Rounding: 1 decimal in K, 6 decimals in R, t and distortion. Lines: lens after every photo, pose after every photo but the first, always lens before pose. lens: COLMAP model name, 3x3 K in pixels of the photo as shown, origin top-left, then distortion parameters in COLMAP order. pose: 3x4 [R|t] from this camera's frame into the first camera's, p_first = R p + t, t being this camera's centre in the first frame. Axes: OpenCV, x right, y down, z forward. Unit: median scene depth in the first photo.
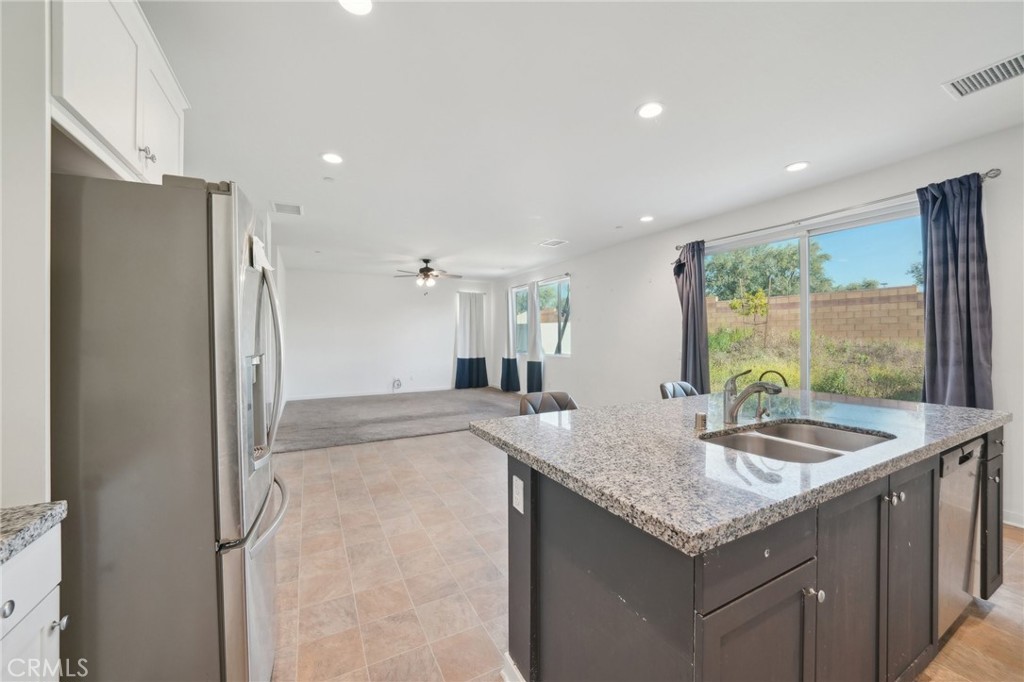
lens RADIAL K [[386.0, 0, 509.5], [0, 386.0, 337.1], [0, 0, 1]] dist [-0.000774, -0.000107]
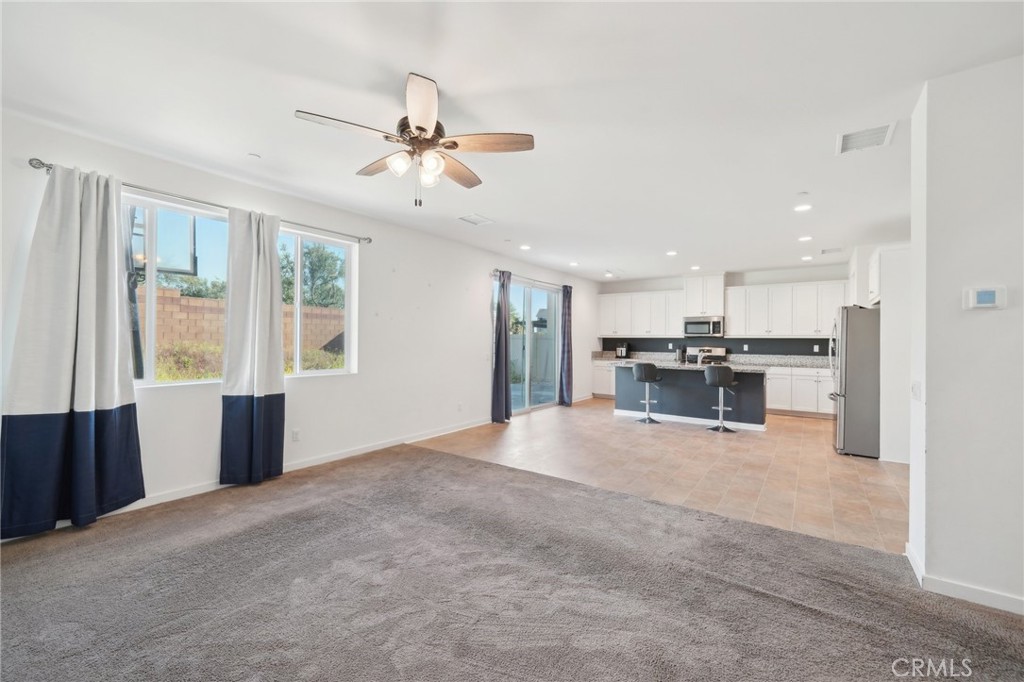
lens RADIAL K [[419.5, 0, 510.1], [0, 419.5, 337.7], [0, 0, 1]] dist [0.000267, -0.000069]
pose [[-0.447696, 0.004321, 0.894176, -0.532461], [-0.006835, 0.999943, -0.008255, -0.000886], [-0.894160, -0.009807, -0.447640, 1.044513]]
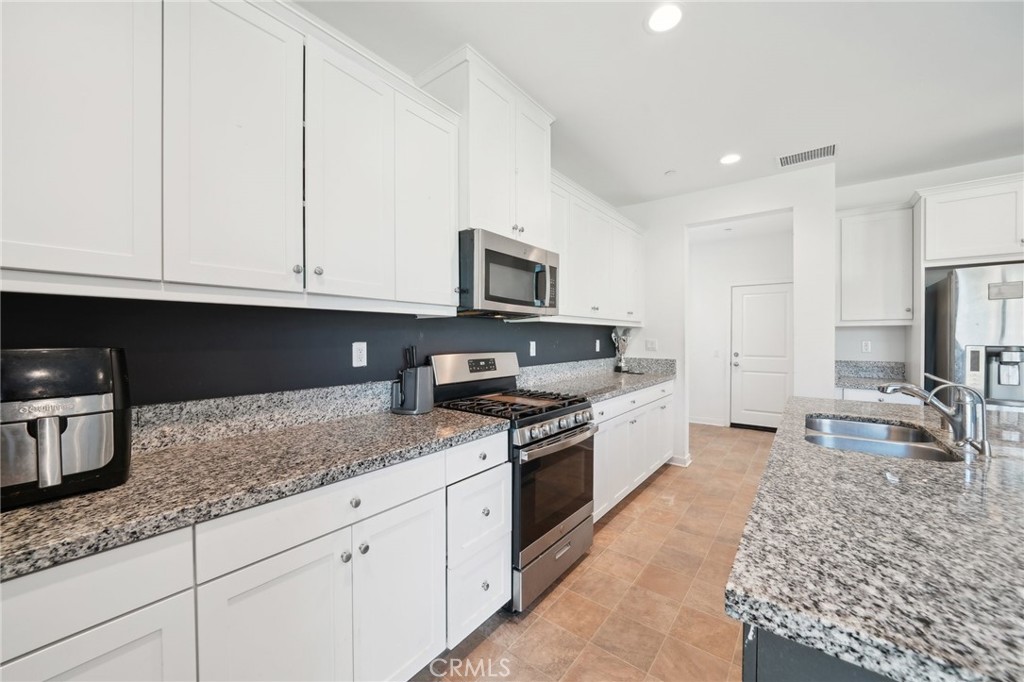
lens RADIAL K [[386.0, 0, 509.5], [0, 386.0, 337.1], [0, 0, 1]] dist [-0.000774, -0.000107]
pose [[-0.911830, 0.005310, -0.410535, 0.405747], [0.005448, 0.999985, 0.000834, -0.000099], [0.410533, -0.001477, -0.911845, 0.308913]]
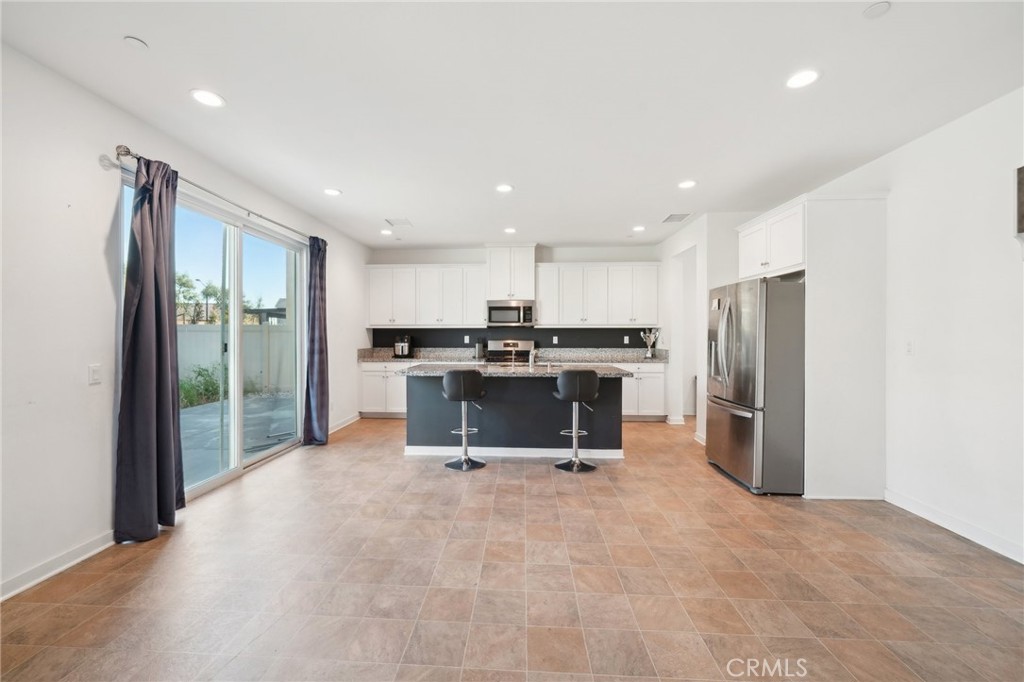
lens RADIAL K [[408.6, 0, 497.6], [0, 408.6, 335.5], [0, 0, 1]] dist [-0.000183, -0.000160]
pose [[-0.854545, 0.000868, 0.519377, -0.152854], [0.002274, 0.999995, 0.002071, 0.000168], [-0.519373, 0.002951, -0.854543, 0.795583]]
